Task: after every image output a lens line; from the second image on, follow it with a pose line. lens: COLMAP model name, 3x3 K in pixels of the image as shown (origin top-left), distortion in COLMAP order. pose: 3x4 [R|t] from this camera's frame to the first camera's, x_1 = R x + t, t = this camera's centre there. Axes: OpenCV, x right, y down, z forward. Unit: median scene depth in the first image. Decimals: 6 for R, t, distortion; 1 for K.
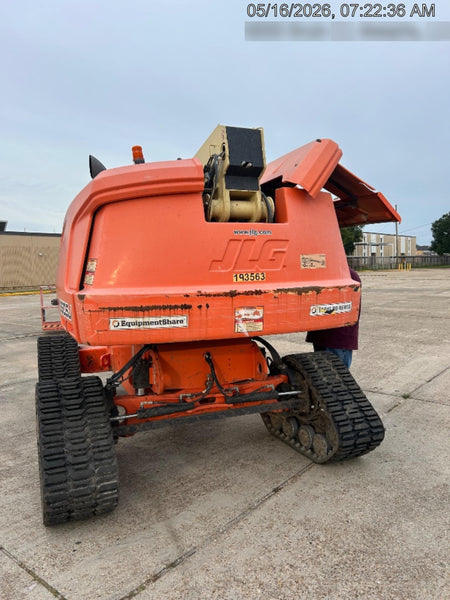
lens RADIAL K [[476.1, 0, 228.1], [0, 476.1, 295.1], [0, 0, 1]] dist [0.048434, -0.012459]
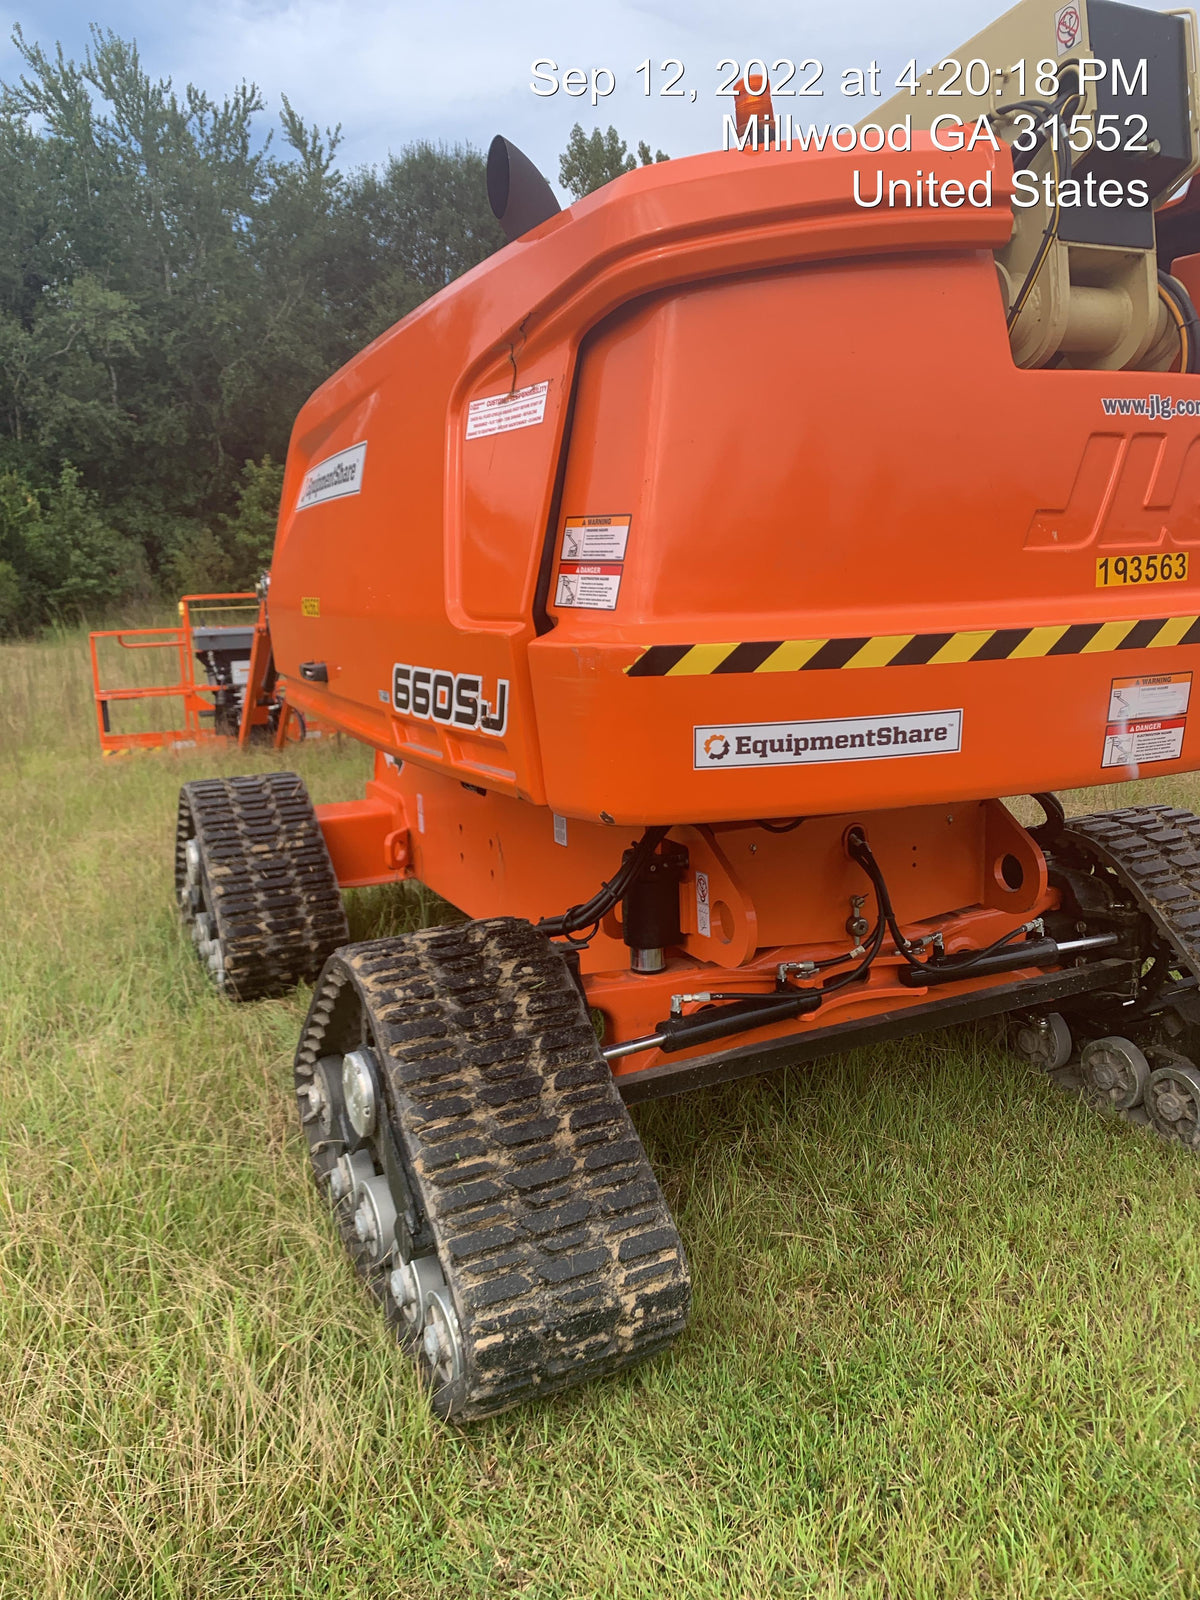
lens RADIAL K [[1269.5, 0, 608.3], [0, 1269.5, 786.8], [0, 0, 1]] dist [0.048434, -0.012459]
pose [[0.997880, -0.025933, 0.059695, -0.318654], [0.019148, 0.993576, 0.111534, -0.000384], [-0.062204, -0.110154, 0.991966, 0.250721]]
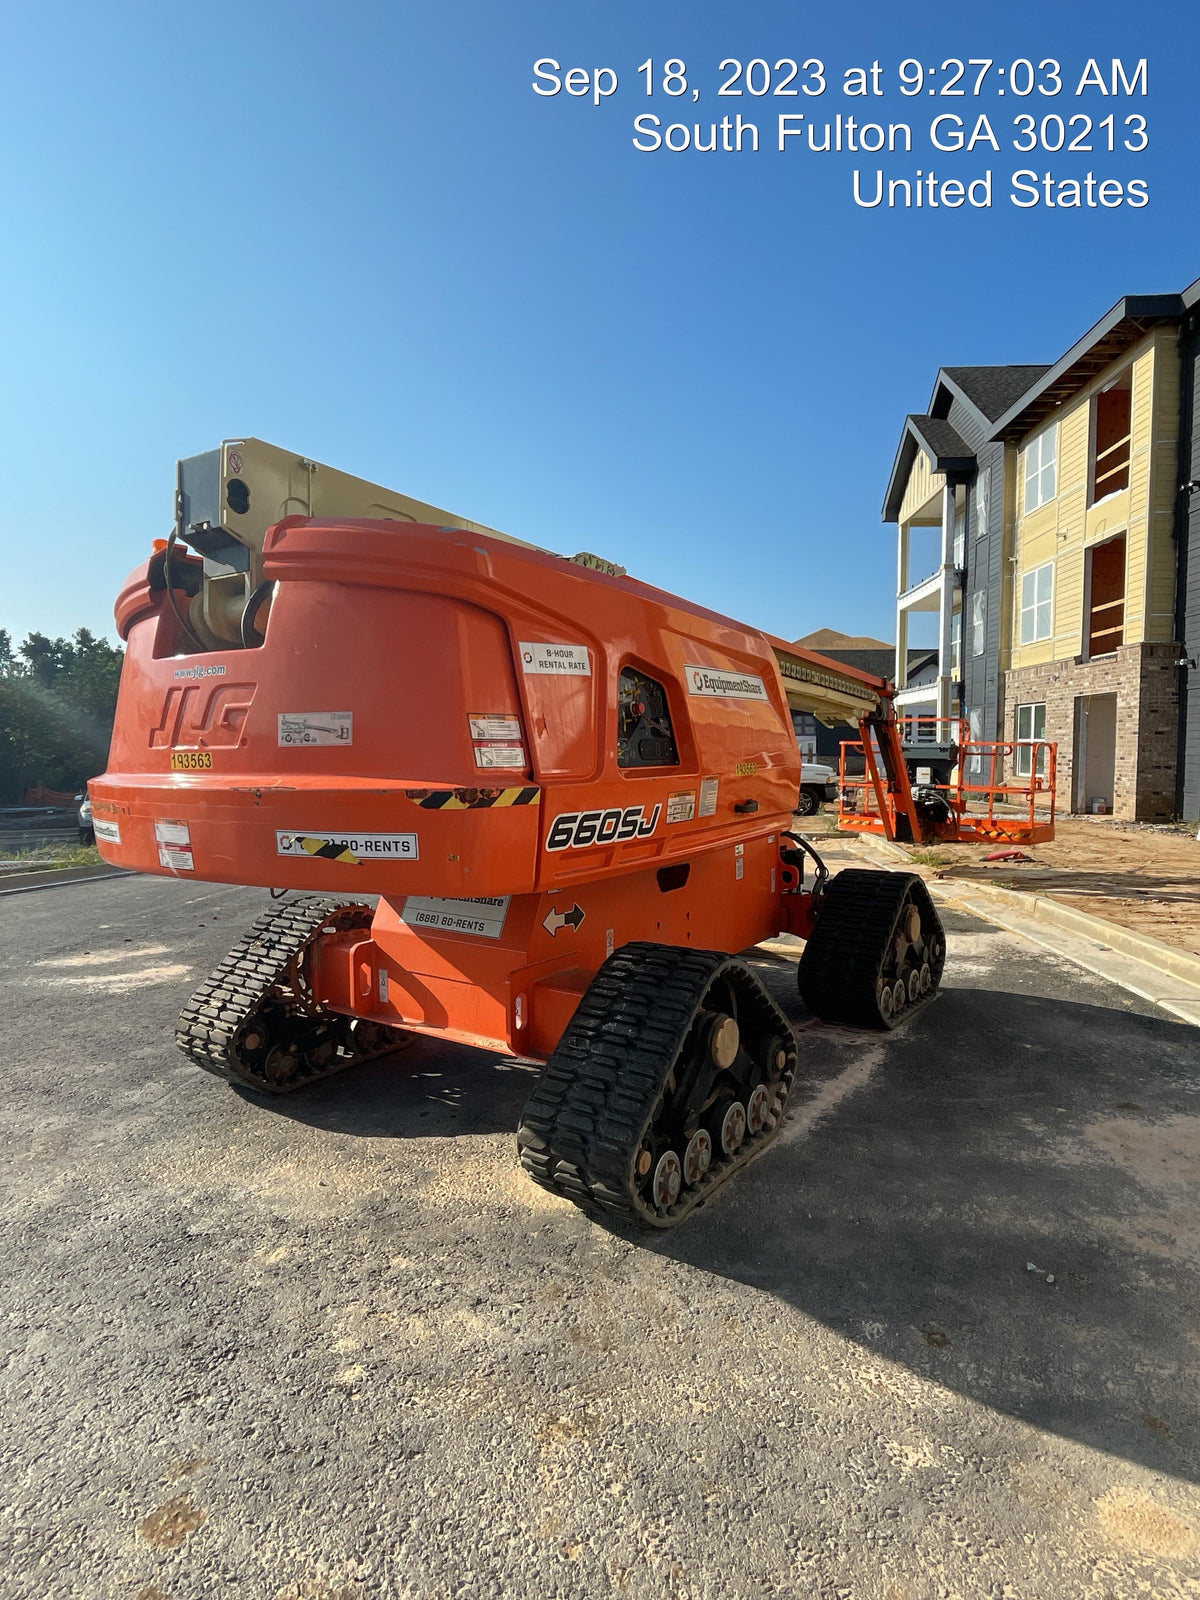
lens RADIAL K [[913.9, 0, 617.5], [0, 913.9, 794.6], [0, 0, 1]] dist [0.000642, -0.000259]
pose [[0.565529, 0.060265, -0.822524, 1.091565], [-0.051287, 0.997966, 0.037857, -0.061805], [0.823132, 0.020776, 0.567469, 0.819842]]
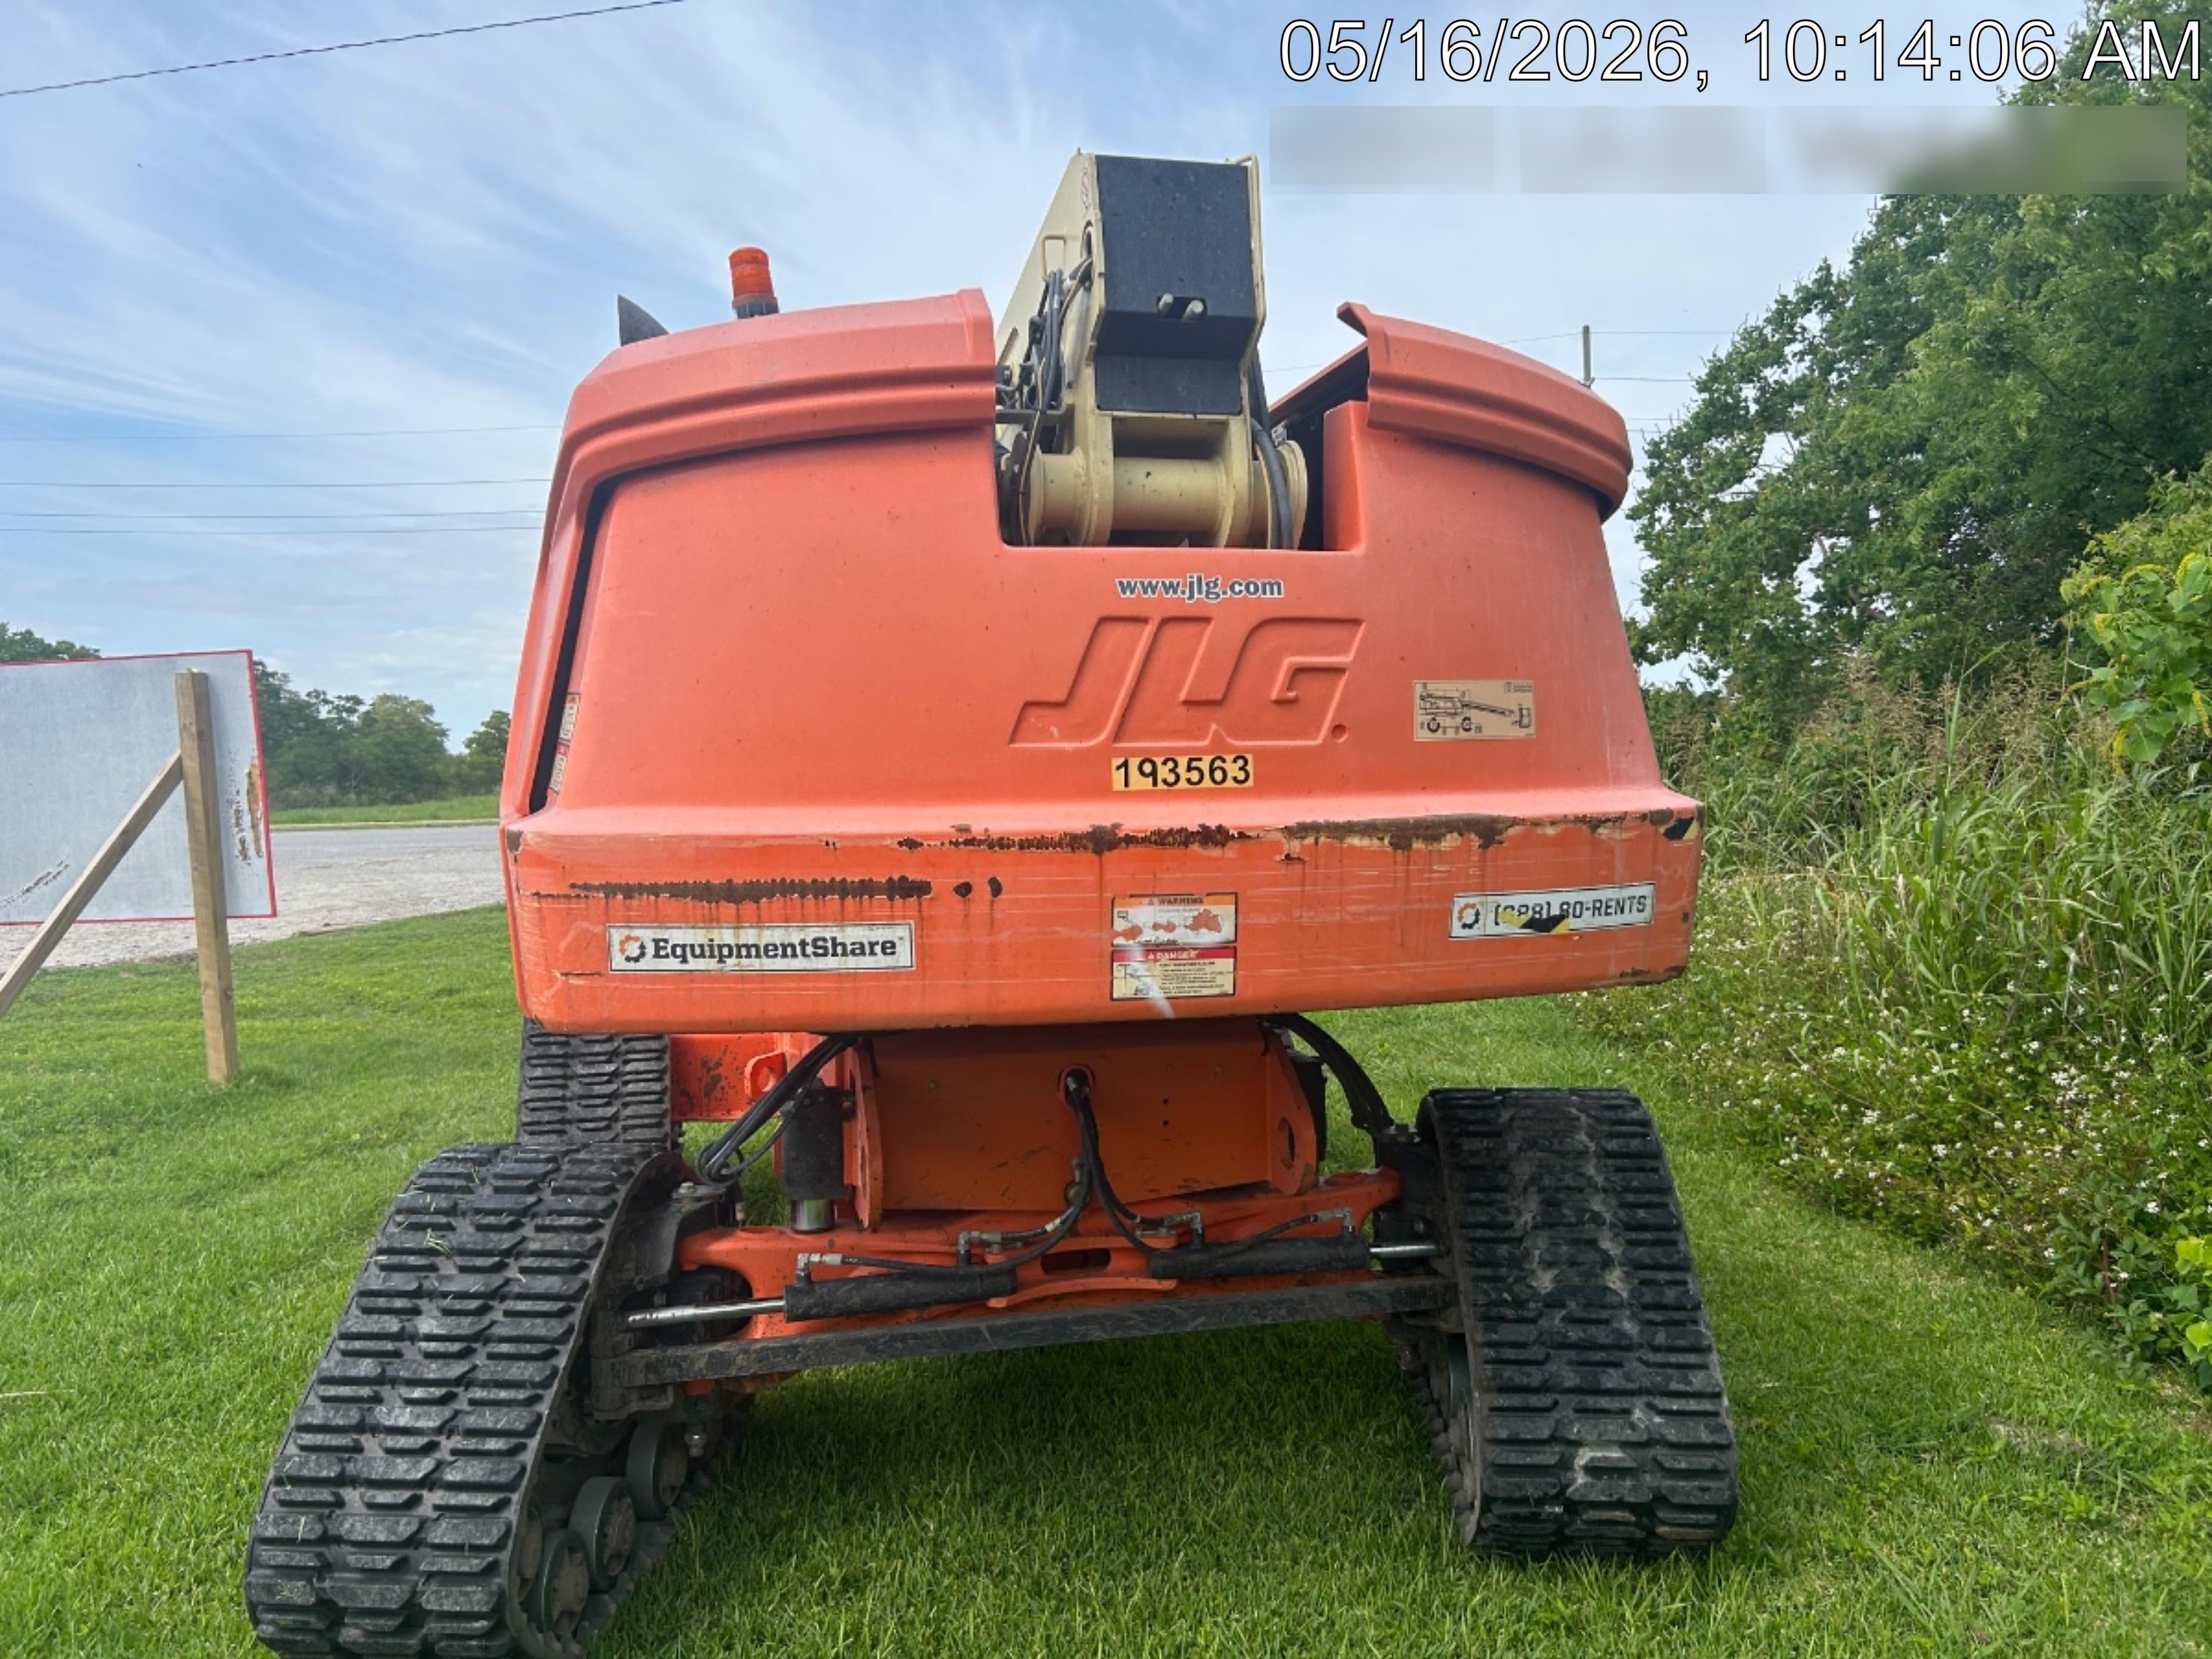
lens RADIAL K [[1755.1, 0, 1106.0], [0, 1755.1, 829.5], [0, 0, 1]] dist [0.048434, -0.012459]
pose [[0.986844, 0.019920, -0.160442, 0.149368], [-0.020442, 0.999790, -0.001604, -0.006190], [0.160376, 0.004863, 0.987044, 0.110781]]
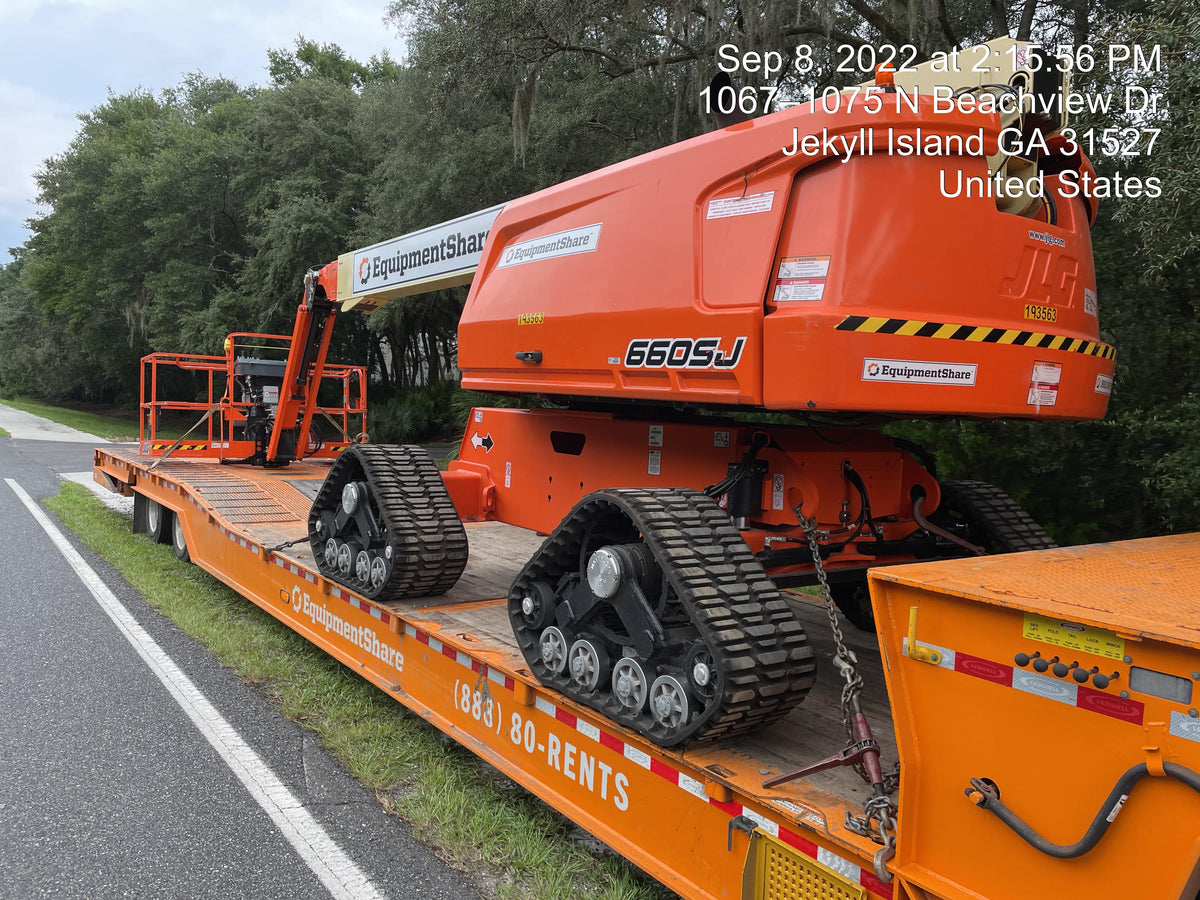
lens RADIAL K [[926.8, 0, 606.9], [0, 926.8, 428.7], [0, 0, 1]] dist [0.026301, -0.011302]
pose [[0.965414, 0.057185, 0.254371, -0.752778], [-0.052020, 0.998281, -0.026992, 0.162537], [-0.255478, 0.012826, 0.966730, 0.026866]]
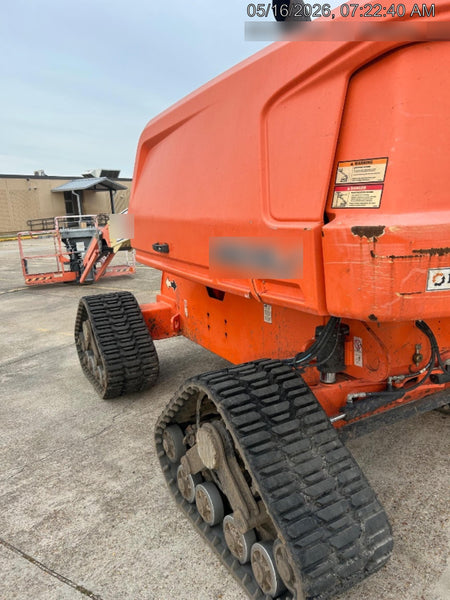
lens RADIAL K [[487.0, 0, 225.0], [0, 487.0, 300.0], [0, 0, 1]] dist [-0.005023, -0.005305]
pose [[0.992098, -0.049858, 0.115137, -0.494967], [0.034016, 0.990170, 0.135670, 0.001519], [-0.120769, -0.130682, 0.984041, 0.461986]]
